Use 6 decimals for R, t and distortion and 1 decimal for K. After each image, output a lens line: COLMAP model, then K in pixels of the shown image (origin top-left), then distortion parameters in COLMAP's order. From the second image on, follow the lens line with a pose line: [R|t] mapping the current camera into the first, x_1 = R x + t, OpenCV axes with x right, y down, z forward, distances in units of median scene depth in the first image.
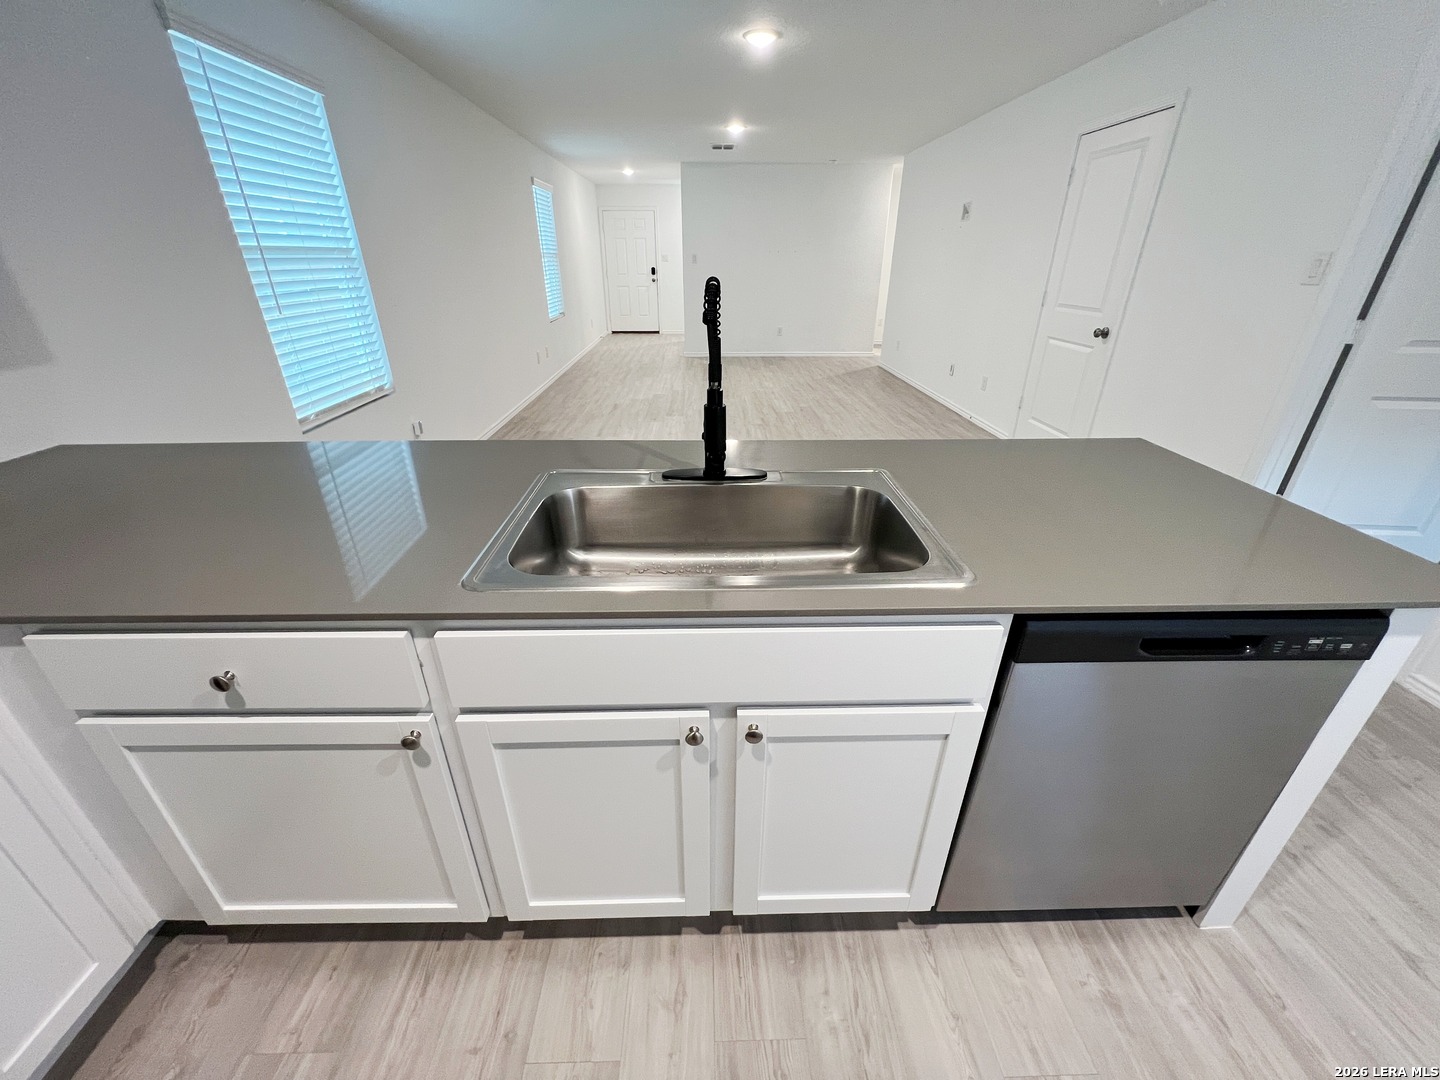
lens RADIAL K [[576.9, 0, 719.0], [0, 576.9, 537.9], [0, 0, 1]] dist [-0.000471, 0.000670]
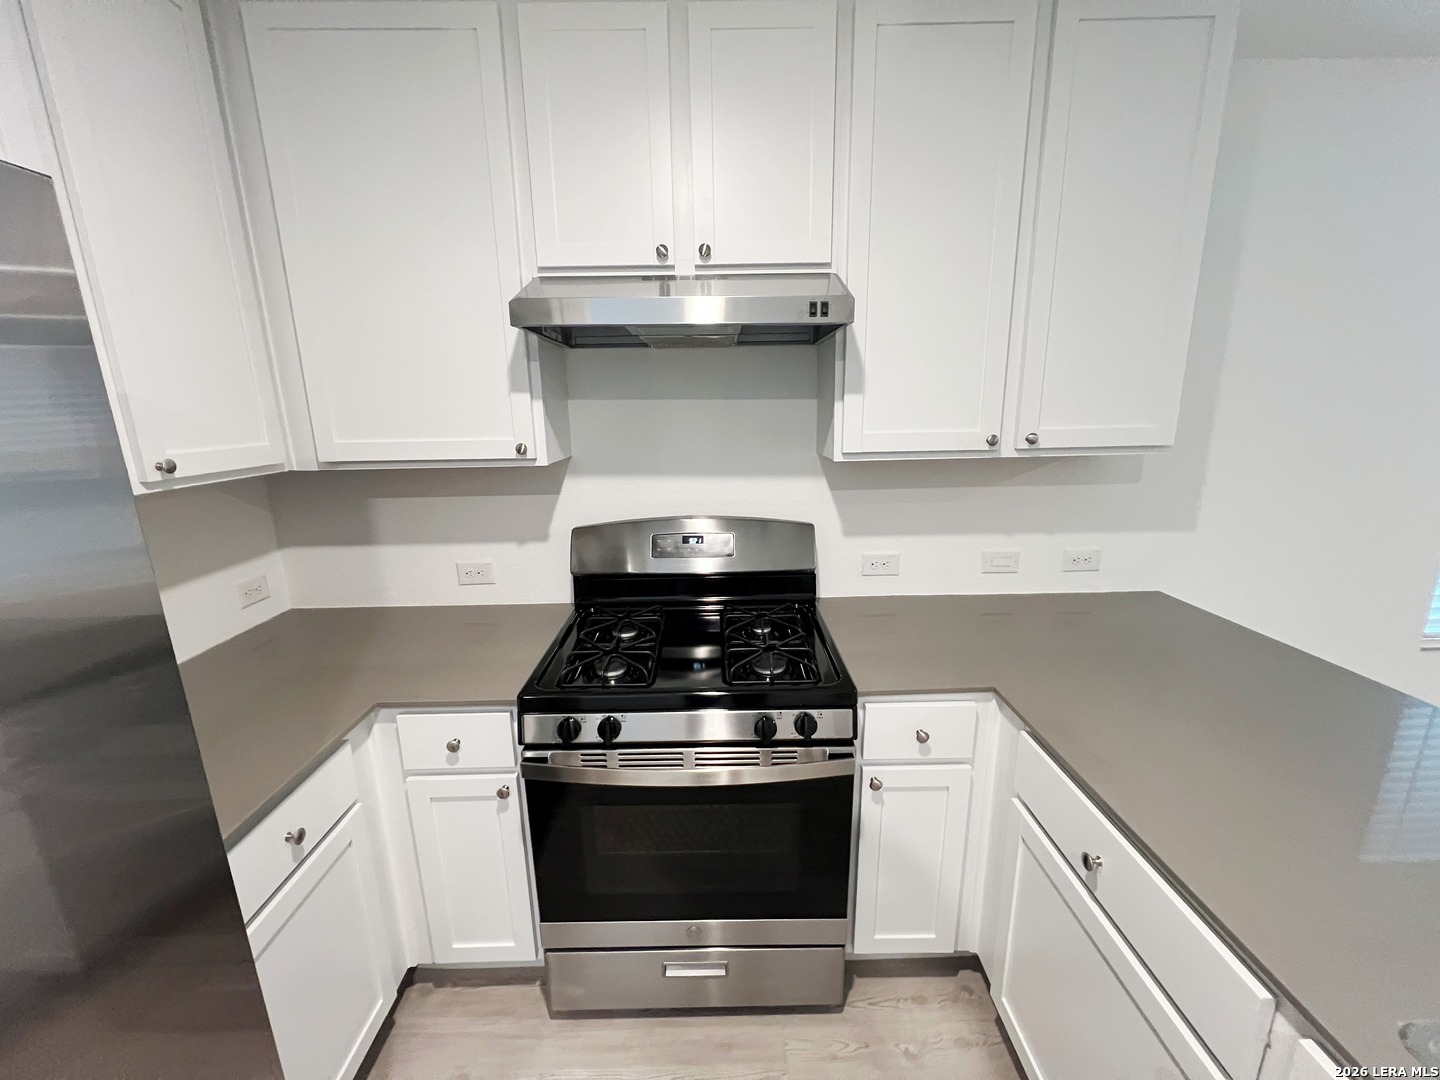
lens RADIAL K [[574.4, 0, 717.0], [0, 574.4, 538.3], [0, 0, 1]] dist [-0.001125, 0.000171]
pose [[-0.023790, 0.229733, -0.972963, 0.013388], [-0.423165, 0.879437, 0.217997, -0.037794], [0.905740, 0.416910, 0.076293, 0.002221]]
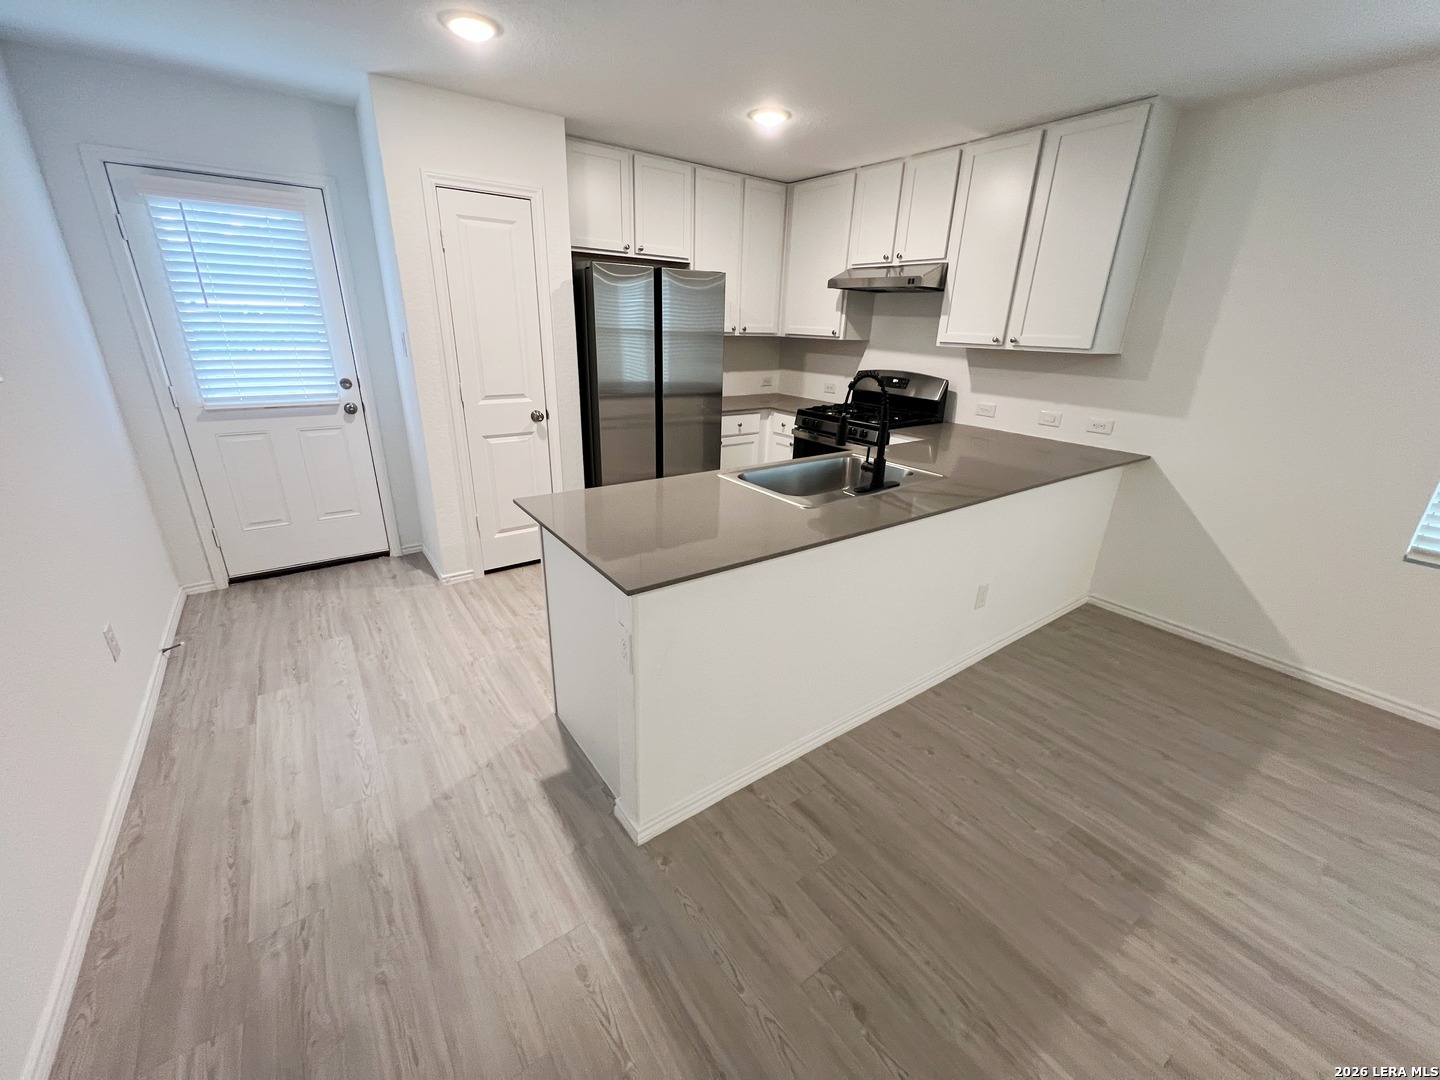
lens RADIAL K [[574.4, 0, 719.0], [0, 574.4, 539.5], [0, 0, 1]] dist [-0.001125, 0.000171]
pose [[-0.827041, 0.176098, -0.533848, 0.320560], [-0.273751, 0.703286, 0.656086, -0.241700], [0.490983, 0.688751, -0.533439, 0.443904]]
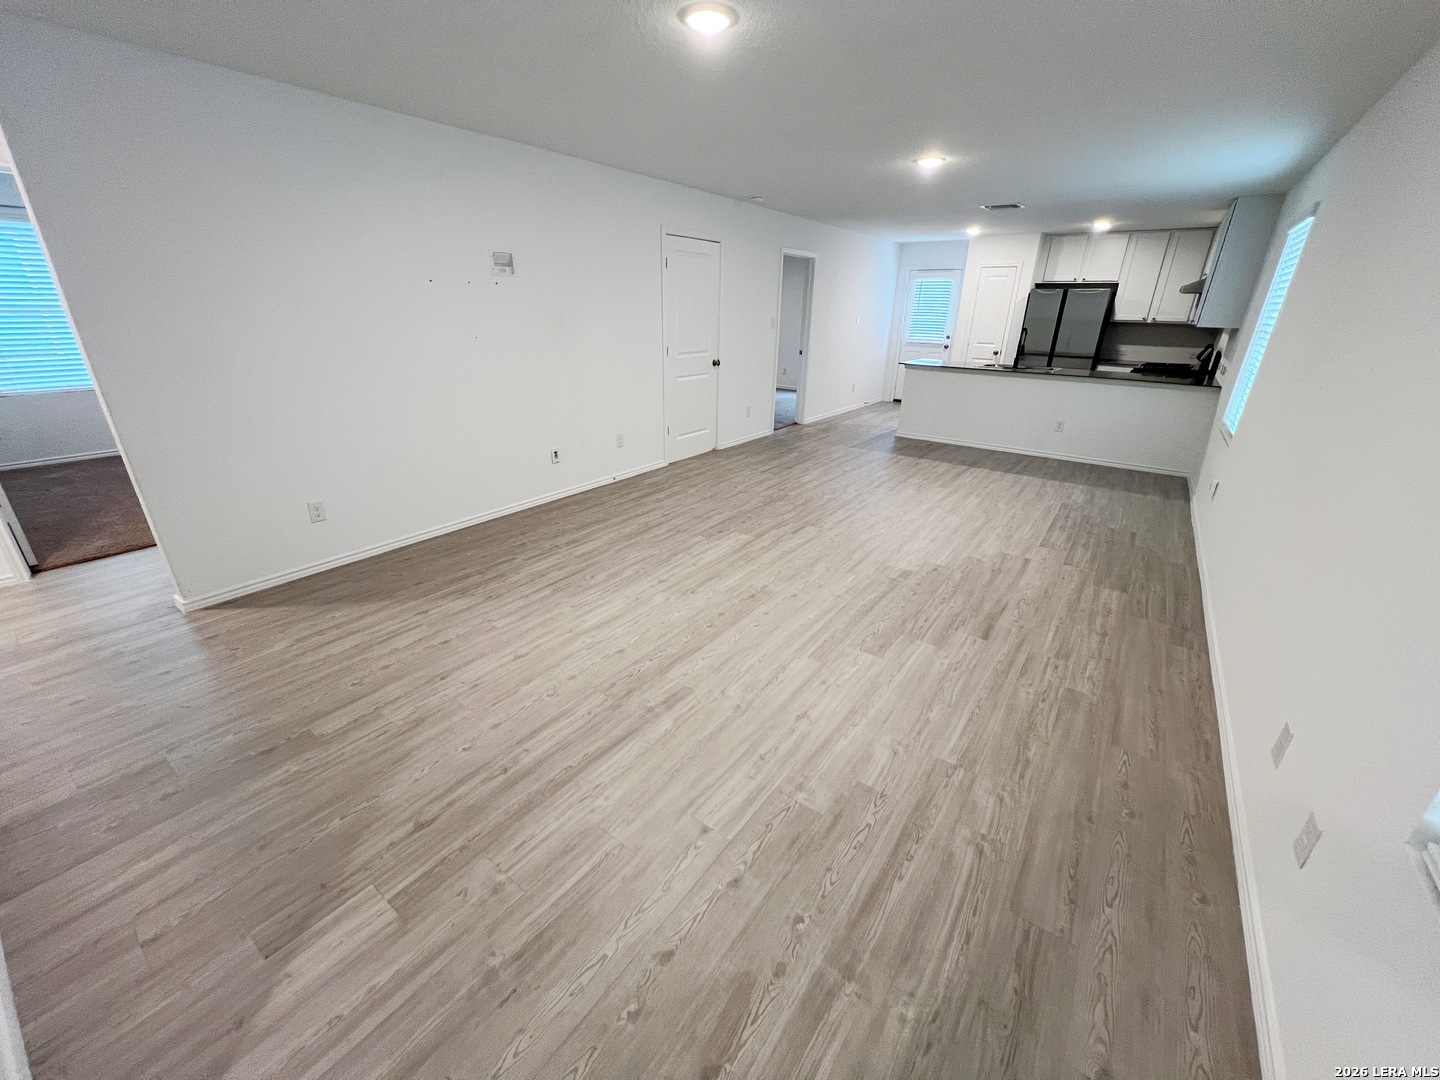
lens RADIAL K [[574.4, 0, 719.0], [0, 574.4, 540.2], [0, 0, 1]] dist [-0.001125, 0.000171]
pose [[-0.789653, -0.246389, 0.561908, -0.275910], [0.253210, 0.703330, 0.664238, -0.727718], [-0.558868, 0.666798, -0.492998, 1.428538]]
